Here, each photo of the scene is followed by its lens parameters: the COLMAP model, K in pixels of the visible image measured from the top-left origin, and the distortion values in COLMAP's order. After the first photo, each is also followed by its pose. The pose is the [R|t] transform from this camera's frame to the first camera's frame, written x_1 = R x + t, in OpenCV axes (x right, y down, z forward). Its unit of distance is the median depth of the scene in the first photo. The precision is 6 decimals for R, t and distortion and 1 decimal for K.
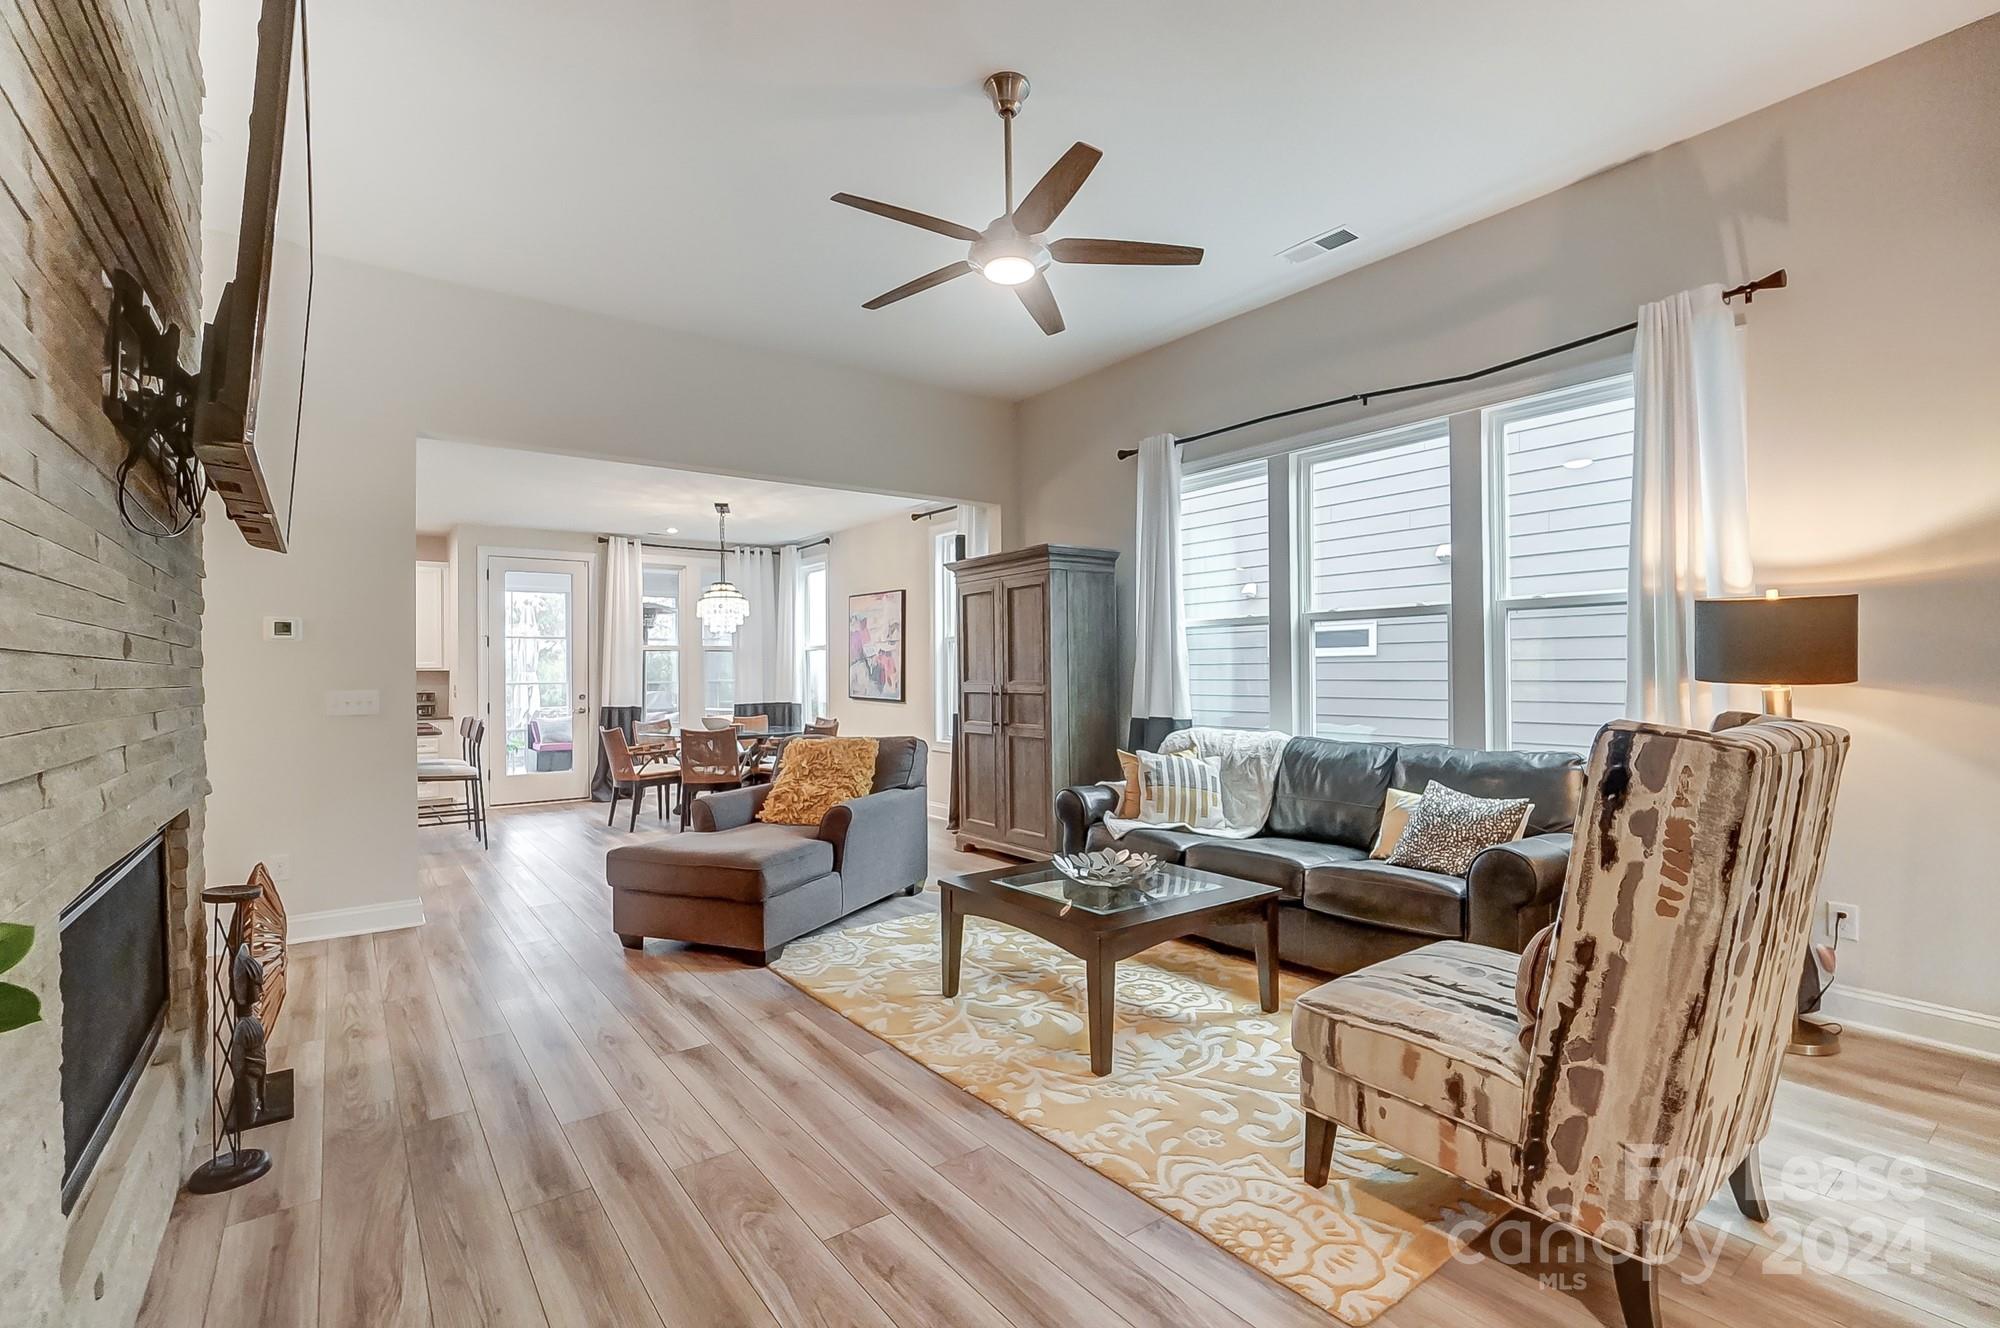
lens RADIAL K [[900.2, 0, 1002.8], [0, 900.2, 675.6], [0, 0, 1]] dist [-0.022963, 0.009233]
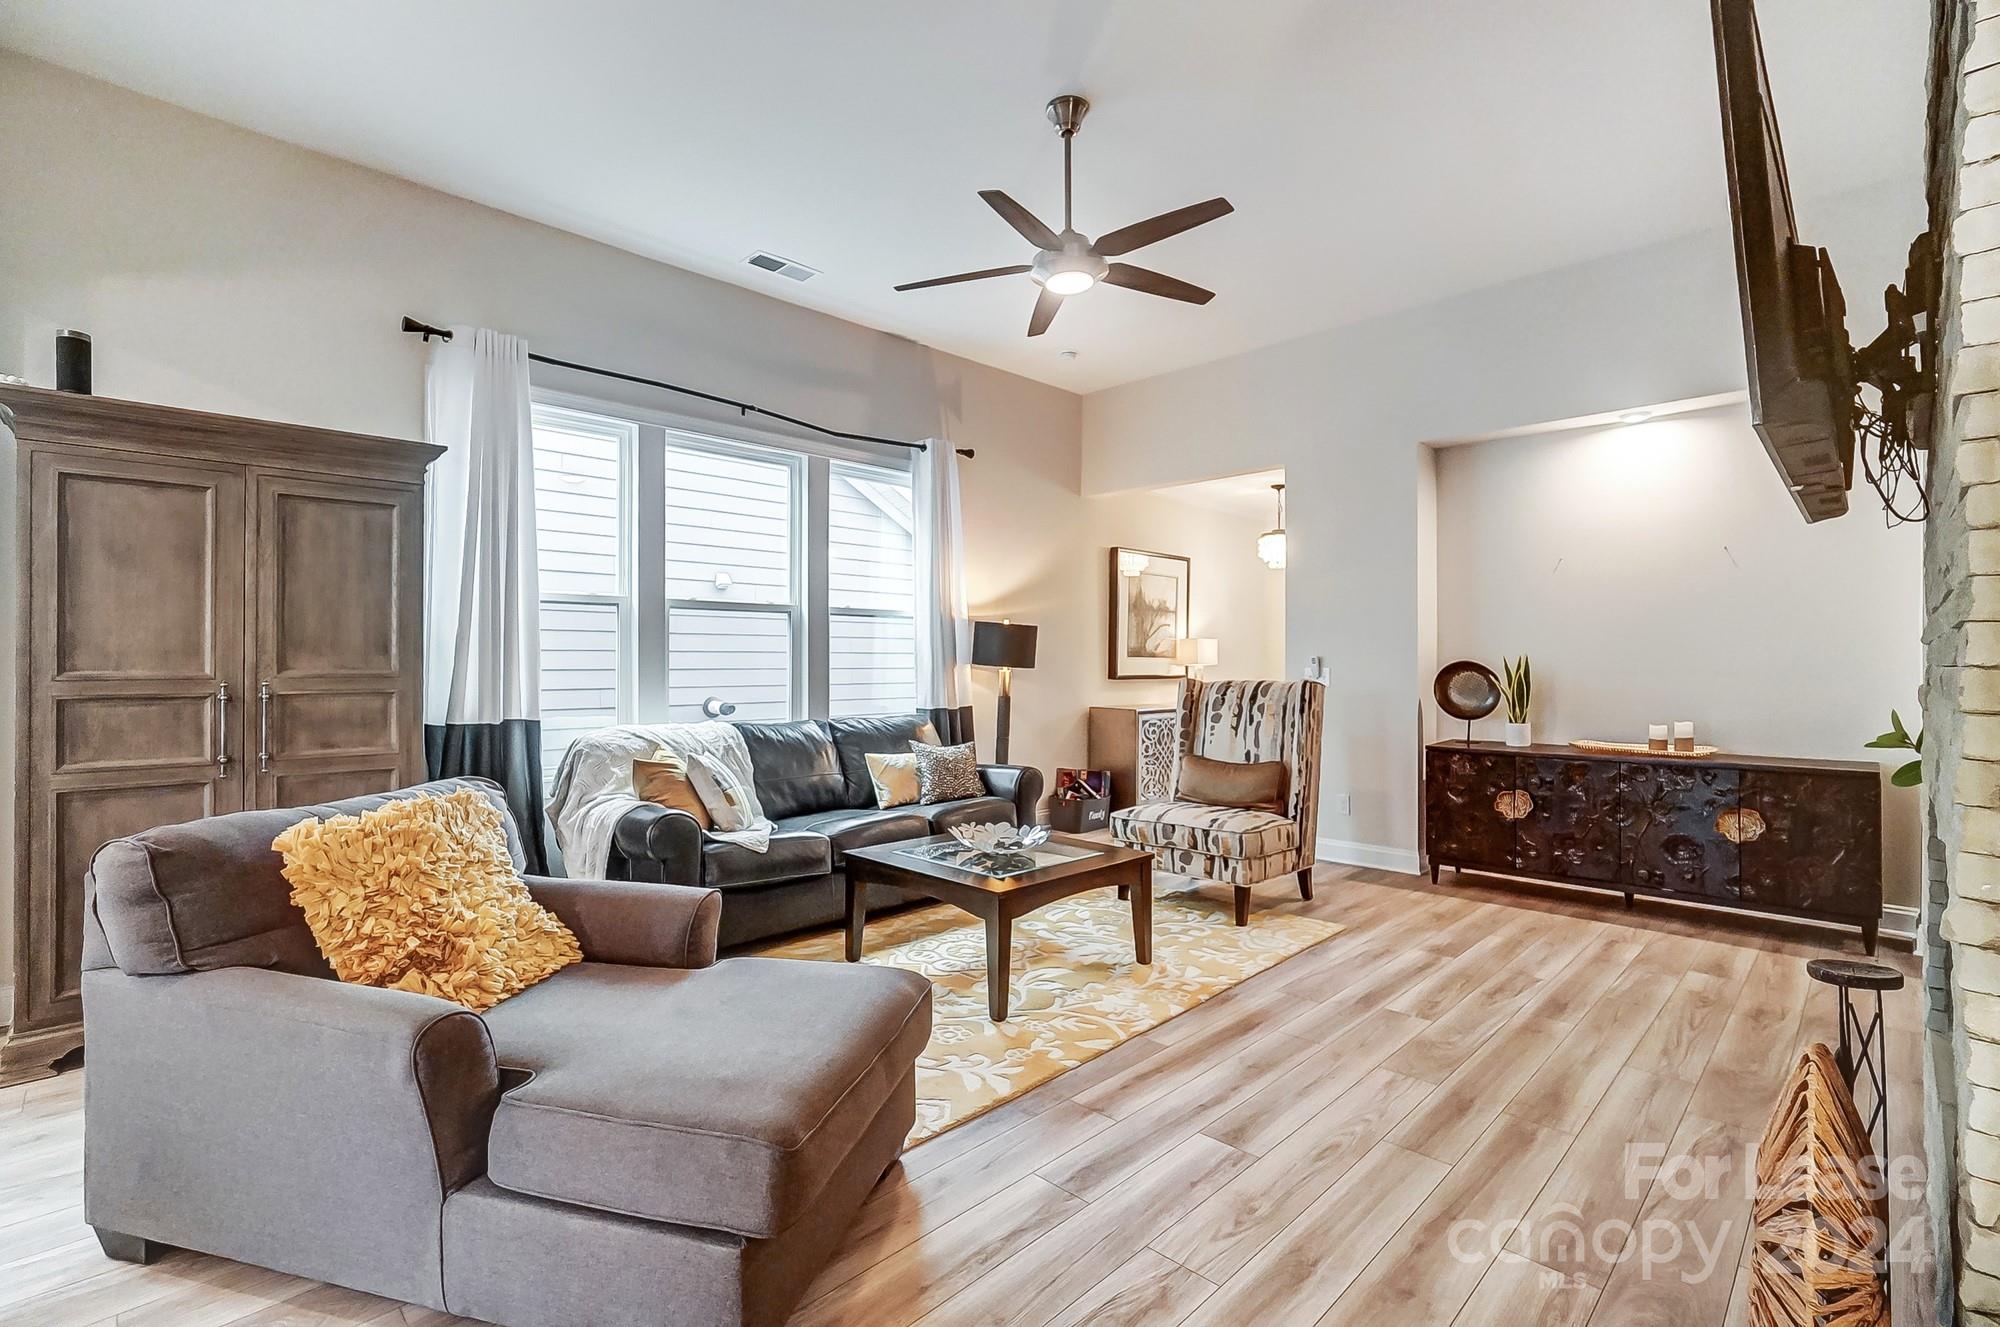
lens RADIAL K [[900.2, 0, 982.3], [0, 900.2, 658.2], [0, 0, 1]] dist [-0.022963, 0.009233]
pose [[-0.125621, 0.010883, 0.992019, -0.556629], [0.002982, 0.999939, -0.010593, 0.004452], [-0.992074, 0.001628, -0.125646, 0.664781]]
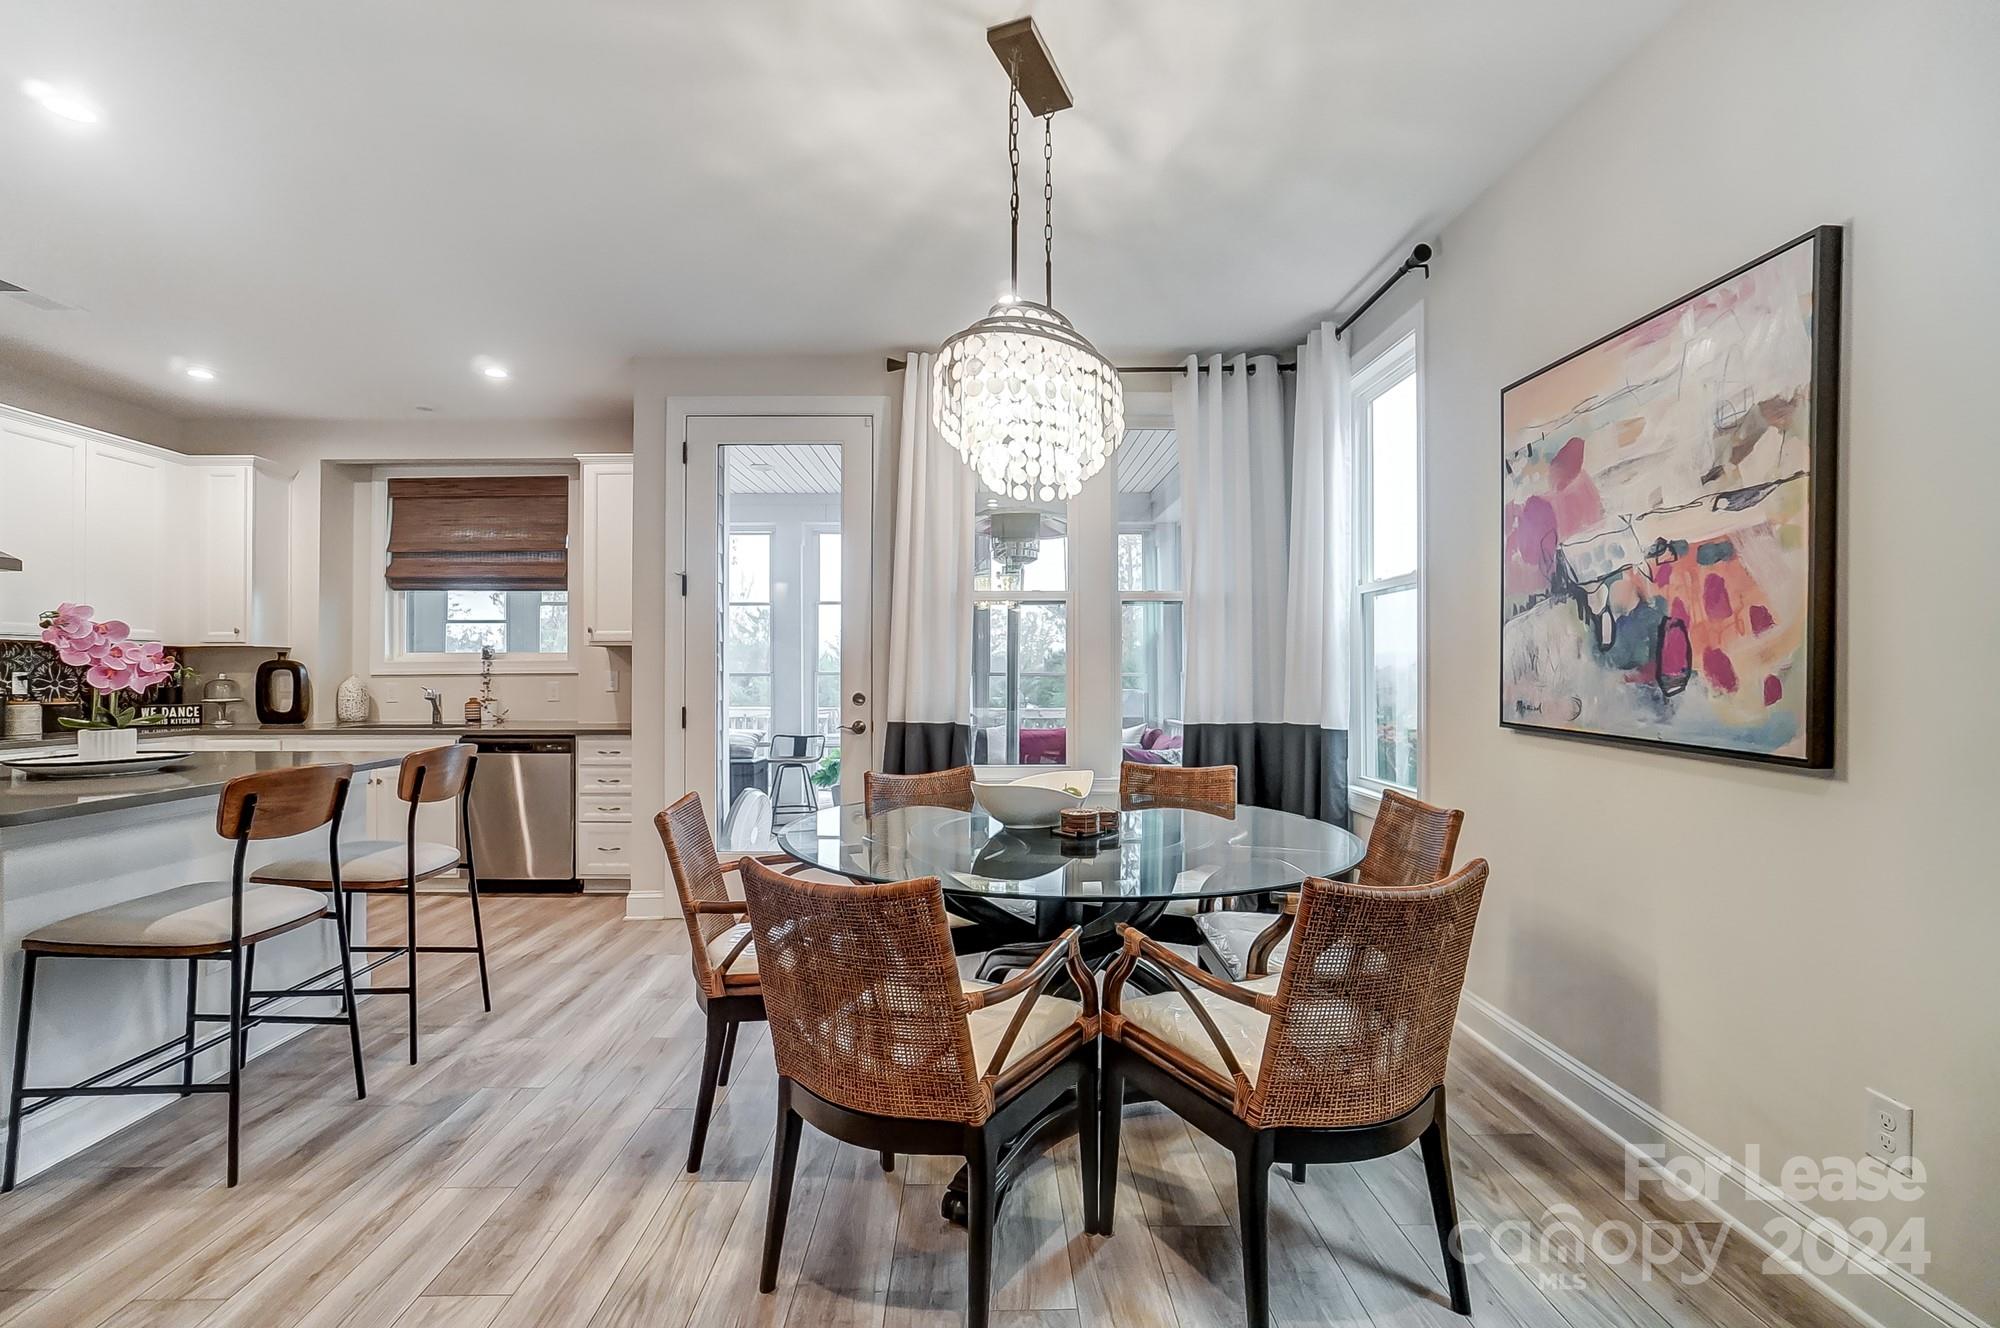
lens RADIAL K [[900.2, 0, 991.8], [0, 900.2, 660.1], [0, 0, 1]] dist [-0.022963, 0.009233]
pose [[0.806345, 0.002152, -0.591442, -0.202020], [-0.008266, 0.999937, -0.007632, 0.009311], [0.591388, 0.011043, 0.806311, 1.012791]]
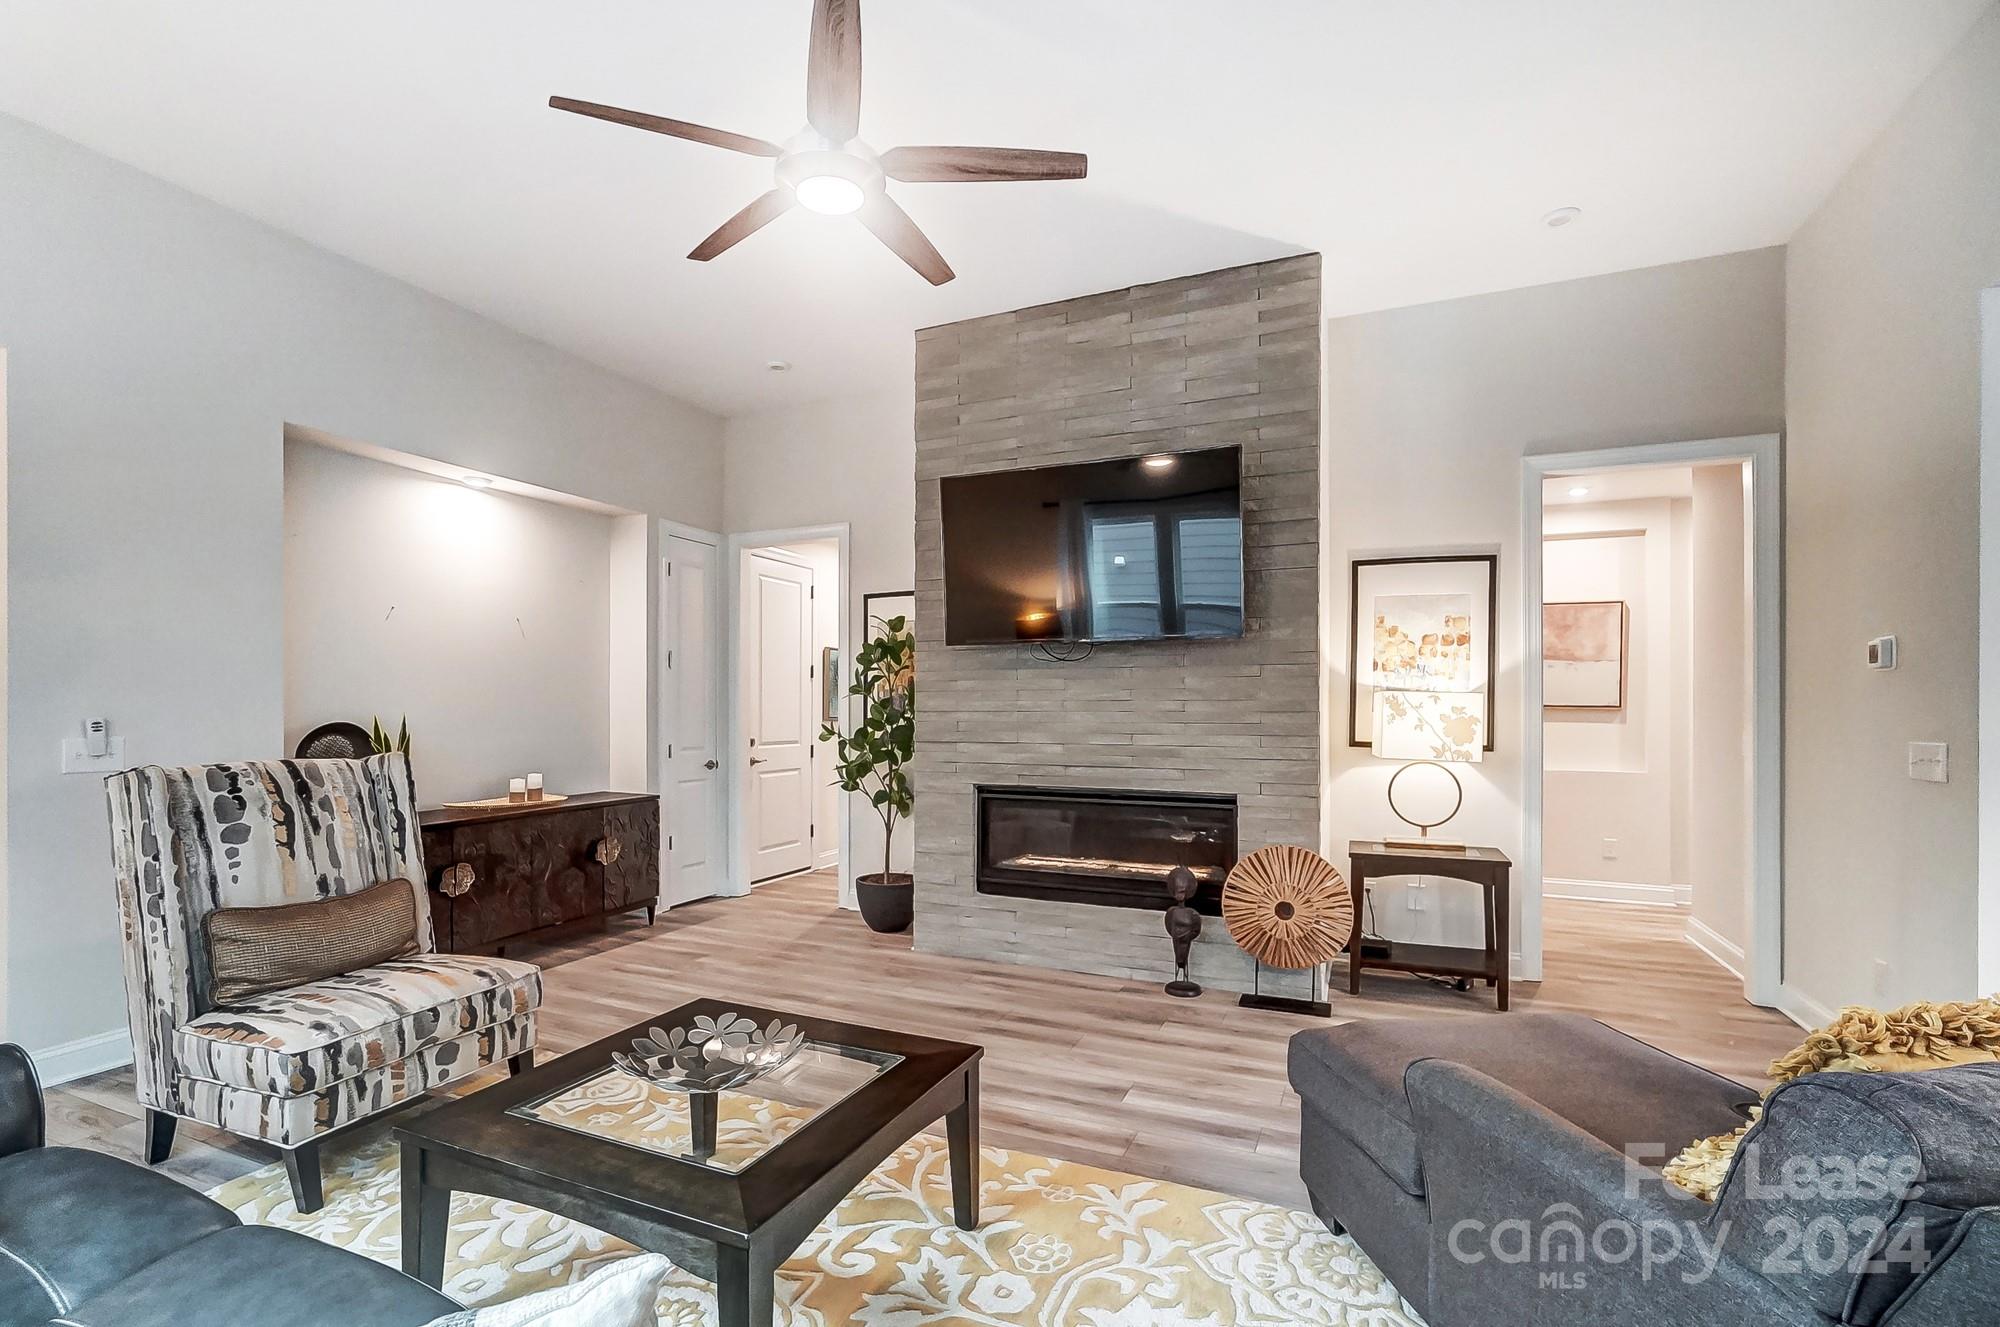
lens RADIAL K [[900.2, 0, 984.1], [0, 900.2, 711.1], [0, 0, 1]] dist [-0.022963, 0.009233]
pose [[-0.879545, 0.008695, -0.475737, 0.138522], [0.005113, 0.999948, 0.008824, -0.012577], [0.475789, 0.005329, -0.879543, 0.926529]]
